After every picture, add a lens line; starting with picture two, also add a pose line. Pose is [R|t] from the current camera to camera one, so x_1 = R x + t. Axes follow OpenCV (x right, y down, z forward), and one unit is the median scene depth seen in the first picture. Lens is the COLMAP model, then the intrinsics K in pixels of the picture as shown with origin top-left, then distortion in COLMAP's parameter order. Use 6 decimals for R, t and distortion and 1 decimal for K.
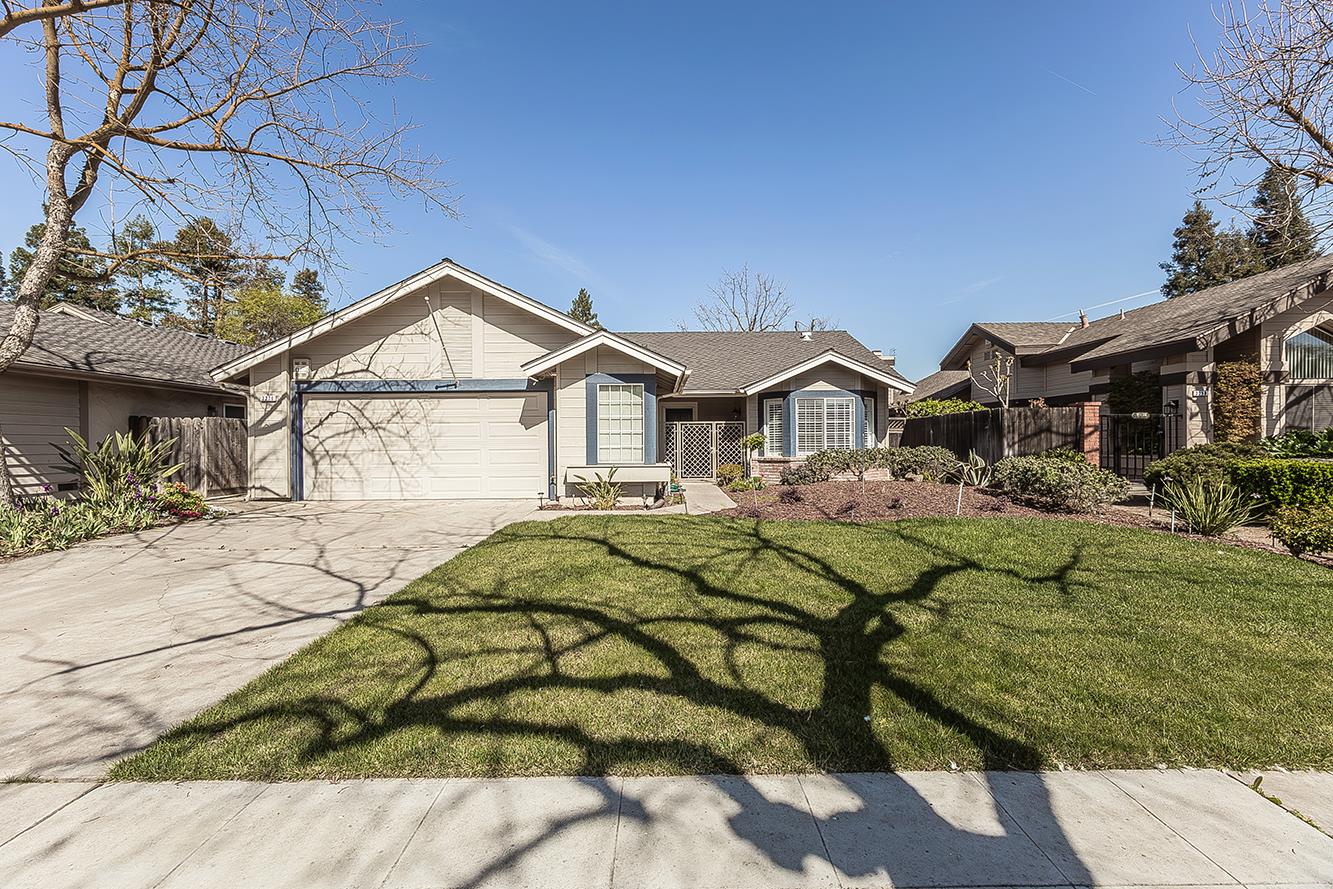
lens RADIAL K [[554.0, 0, 666.5], [0, 554.0, 444.5], [0, 0, 1]] dist [0.001386, 0.000090]
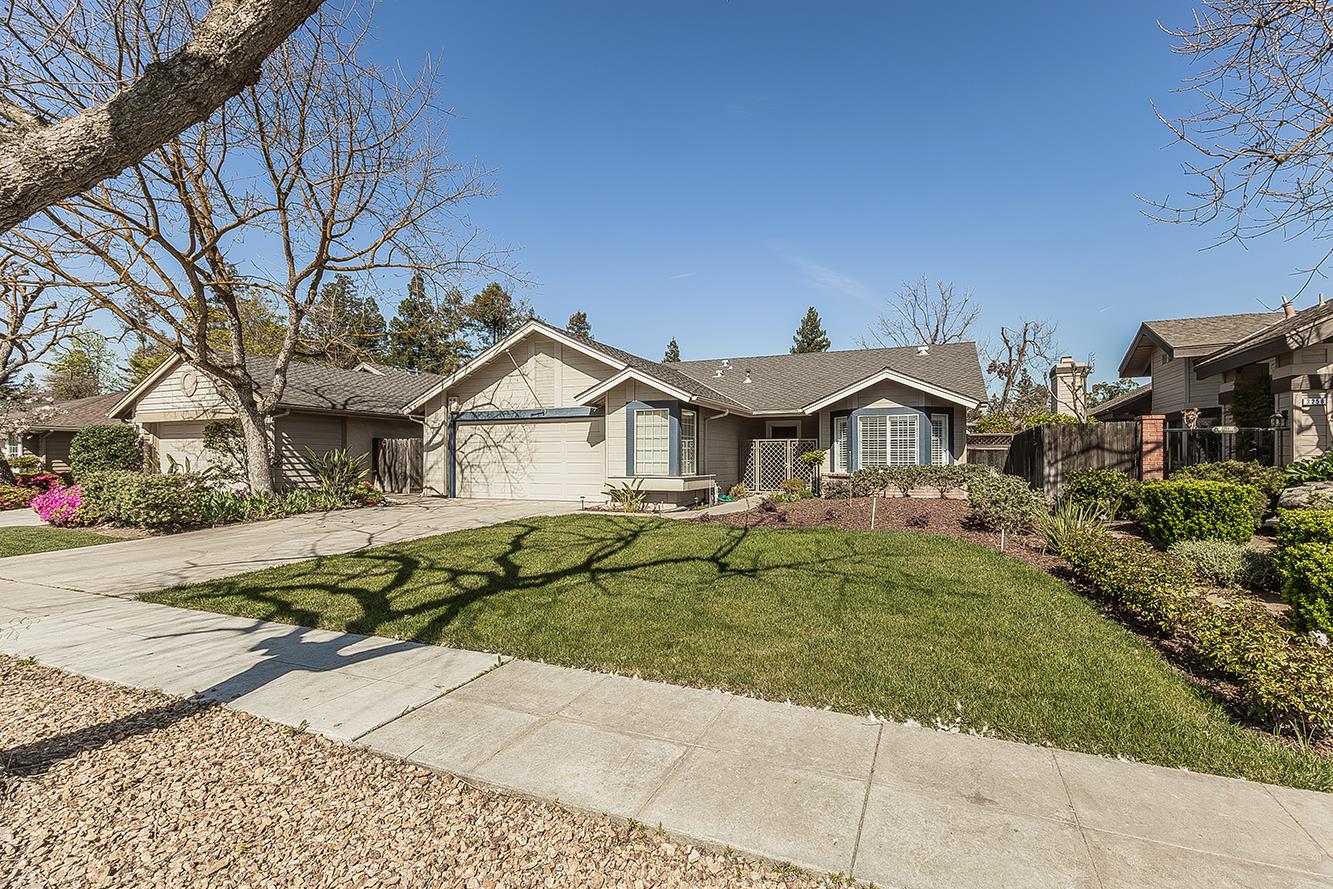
lens RADIAL K [[556.0, 0, 728.3], [0, 556.0, 457.2], [0, 0, 1]] dist [0.002547, 0.000737]
pose [[0.934835, 0.006009, -0.355031, 0.495131], [-0.007796, 0.999963, -0.003604, -0.001639], [0.354996, 0.006137, 0.934847, -0.071757]]
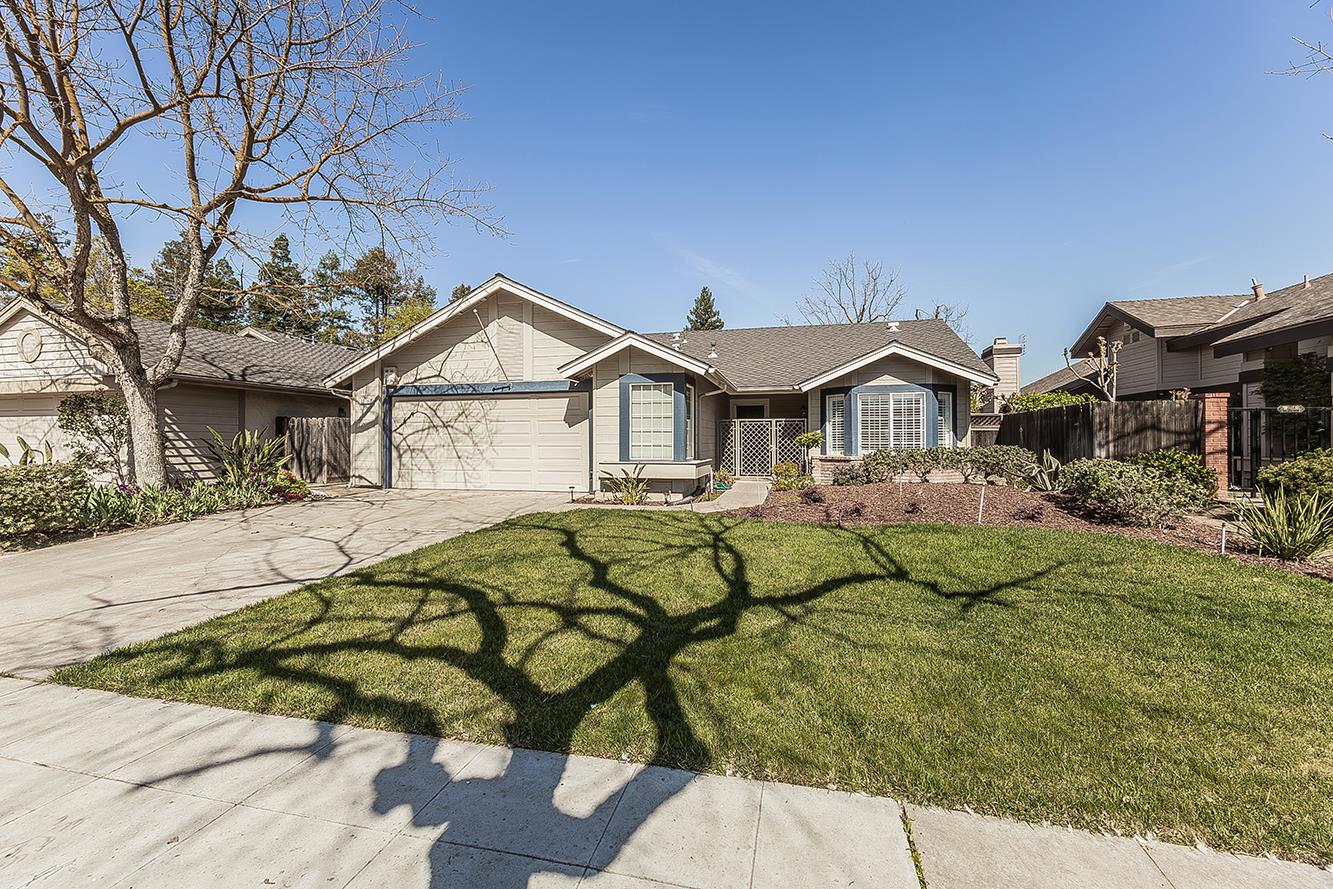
lens RADIAL K [[556.0, 0, 668.0], [0, 556.0, 437.0], [0, 0, 1]] dist [0.002520, -0.000063]
pose [[0.970657, 0.003380, -0.240445, 0.193800], [-0.005121, 0.999965, -0.006616, -0.002086], [0.240414, 0.007653, 0.970640, 0.002058]]
